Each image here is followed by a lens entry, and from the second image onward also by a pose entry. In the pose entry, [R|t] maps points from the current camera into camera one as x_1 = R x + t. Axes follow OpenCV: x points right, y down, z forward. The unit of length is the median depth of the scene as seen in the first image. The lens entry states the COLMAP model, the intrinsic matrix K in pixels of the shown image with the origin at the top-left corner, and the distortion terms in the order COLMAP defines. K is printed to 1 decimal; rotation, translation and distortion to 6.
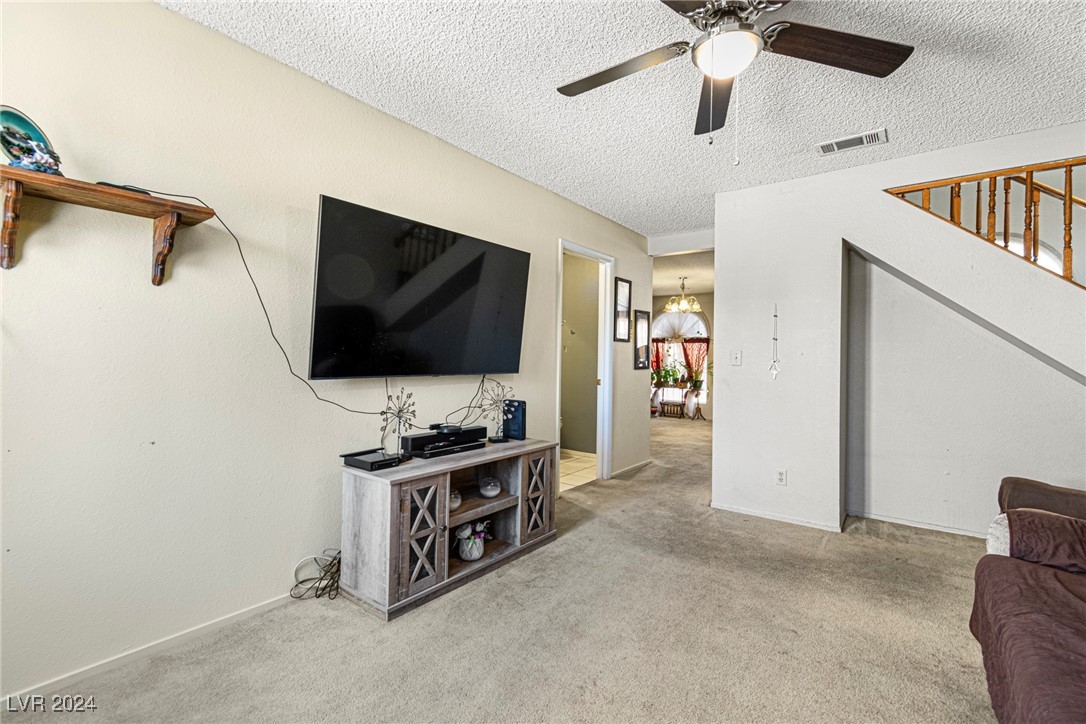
lens RADIAL K [[481.4, 0, 550.7], [0, 481.4, 357.8], [0, 0, 1]] dist [0.000314, -0.000136]
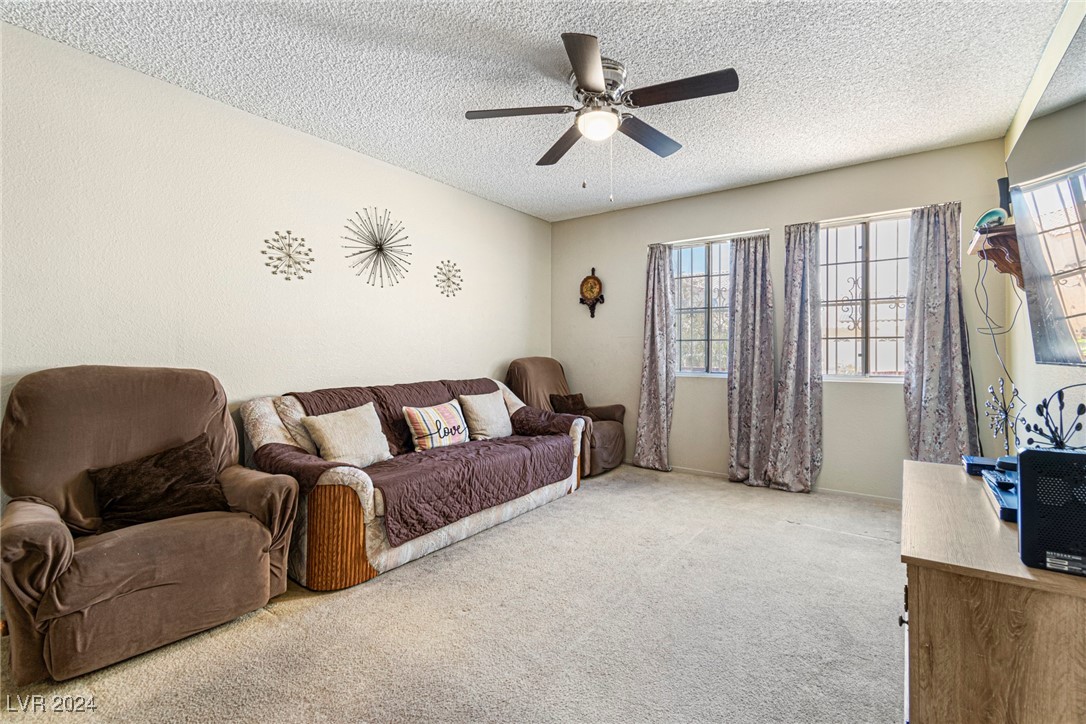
lens RADIAL K [[496.4, 0, 545.1], [0, 496.4, 344.0], [0, 0, 1]] dist [0.001995, -0.000034]
pose [[-0.999522, -0.021578, -0.022156, 0.264223], [-0.021341, 0.999713, -0.010882, 0.016812], [0.022385, -0.010404, -0.999695, 1.206945]]
